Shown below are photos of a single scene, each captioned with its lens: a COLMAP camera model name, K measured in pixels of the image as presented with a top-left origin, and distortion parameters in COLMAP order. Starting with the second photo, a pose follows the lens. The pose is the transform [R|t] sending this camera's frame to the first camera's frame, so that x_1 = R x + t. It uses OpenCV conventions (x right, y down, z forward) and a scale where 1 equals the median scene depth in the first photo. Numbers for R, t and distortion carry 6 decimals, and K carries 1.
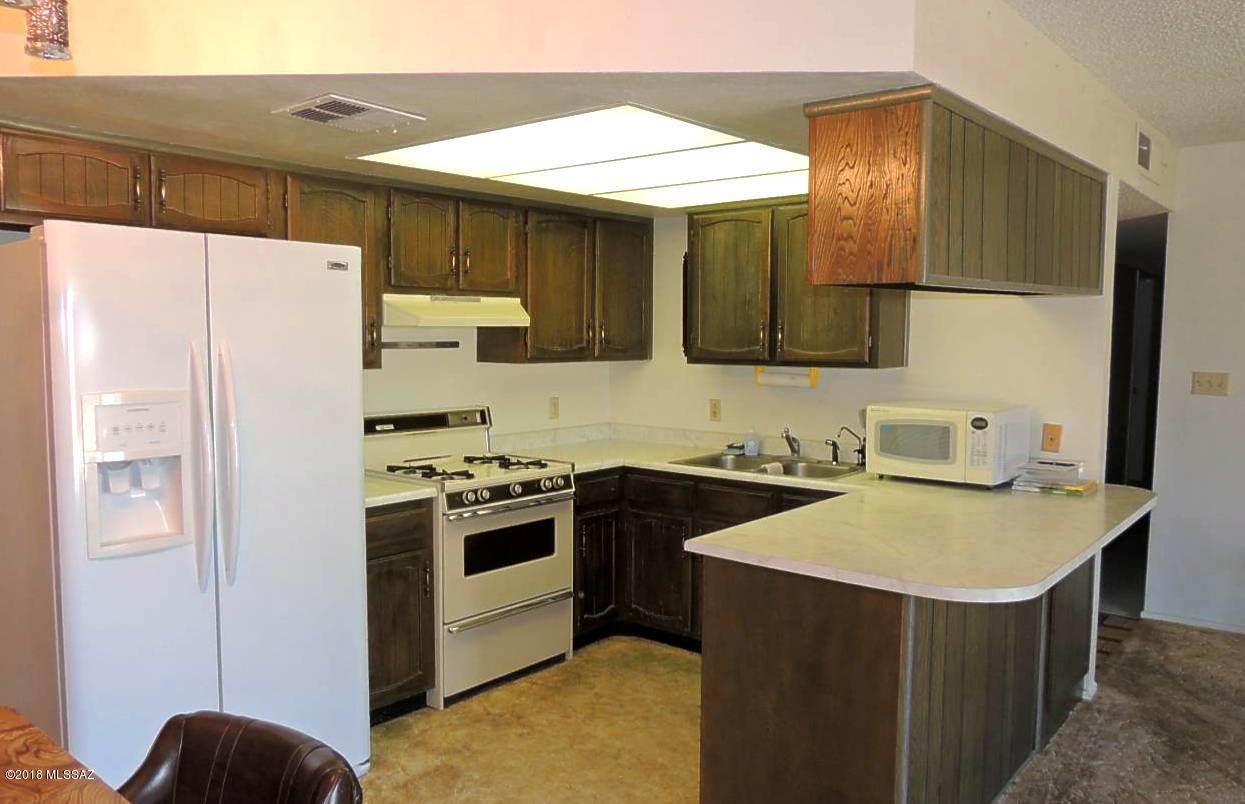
lens RADIAL K [[922.0, 0, 577.8], [0, 922.0, 403.7], [0, 0, 1]] dist [-0.004560, -0.000637]
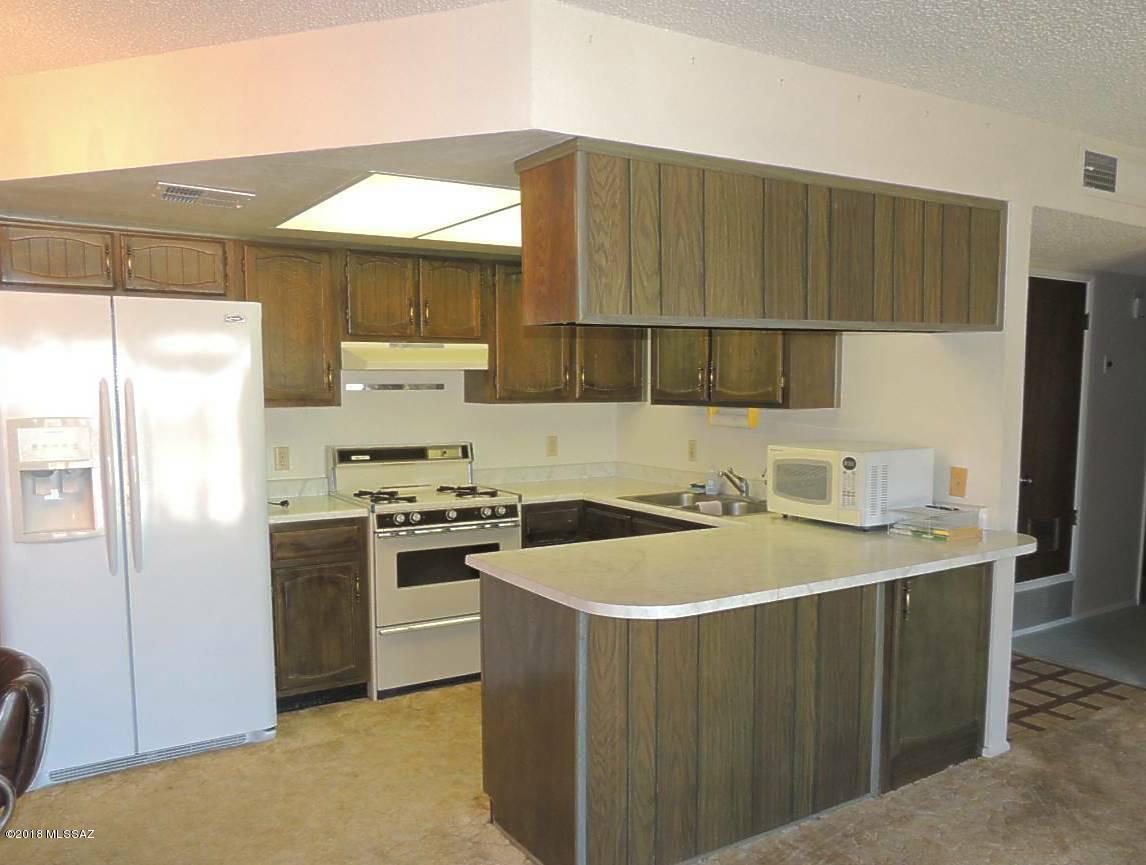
lens RADIAL K [[917.8, 0, 575.7], [0, 917.8, 476.0], [0, 0, 1]] dist [-0.008516, -0.005423]
pose [[0.956271, 0.026496, -0.291279, 0.406696], [-0.019495, 0.999448, 0.026911, 0.012955], [0.291831, -0.020055, 0.956260, -0.023322]]
